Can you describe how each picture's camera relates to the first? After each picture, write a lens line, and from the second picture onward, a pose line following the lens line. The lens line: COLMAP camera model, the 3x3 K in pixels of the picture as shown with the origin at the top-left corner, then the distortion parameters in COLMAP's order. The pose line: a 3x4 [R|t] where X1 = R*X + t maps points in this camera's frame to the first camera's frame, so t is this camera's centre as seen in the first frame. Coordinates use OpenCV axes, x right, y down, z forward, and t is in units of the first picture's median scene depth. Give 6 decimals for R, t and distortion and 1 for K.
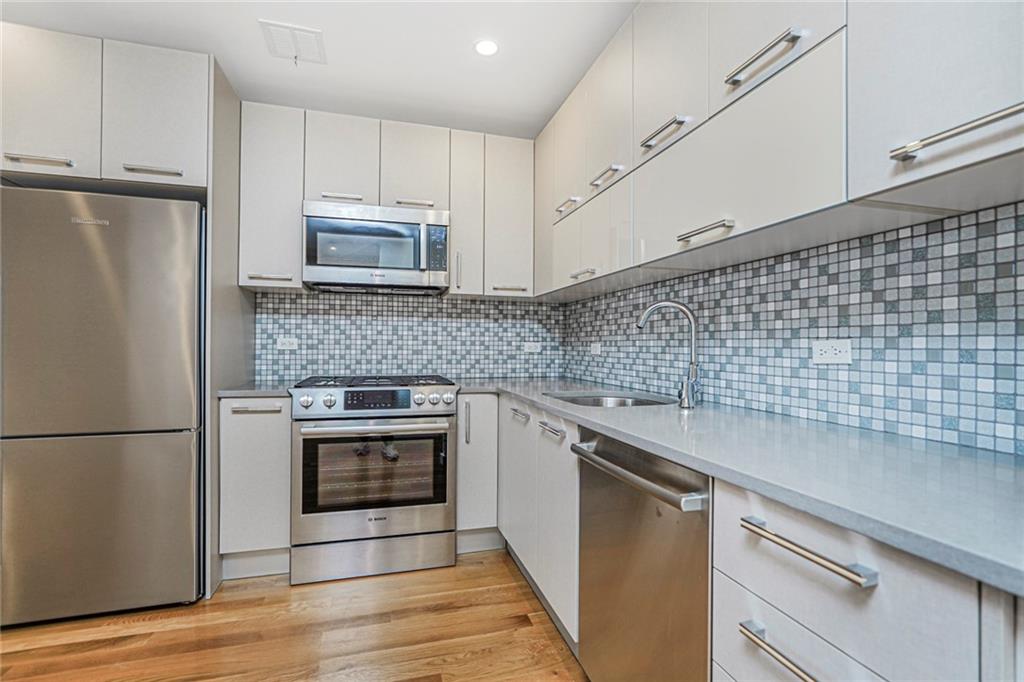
lens RADIAL K [[455.7, 0, 505.0], [0, 455.7, 346.9], [0, 0, 1]] dist [0.000750, 0.001255]
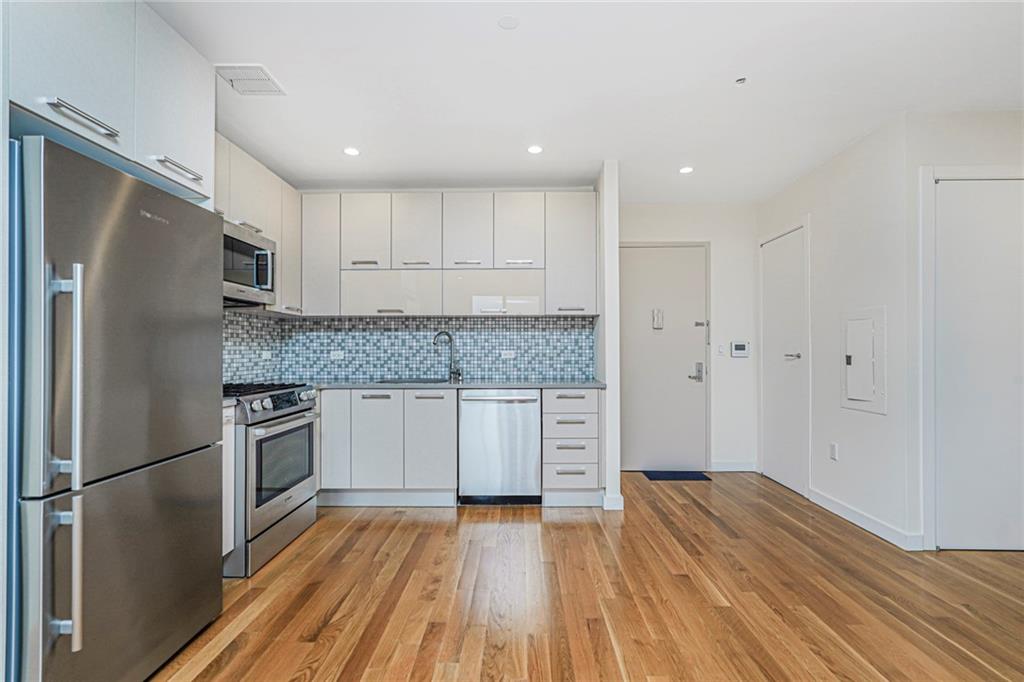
lens RADIAL K [[455.7, 0, 505.0], [0, 455.7, 346.9], [0, 0, 1]] dist [0.000750, 0.001255]
pose [[0.291406, 0.001508, 0.956598, -1.138539], [0.007874, 0.999961, -0.003975, -0.013791], [-0.956567, 0.008690, 0.291383, 0.084268]]
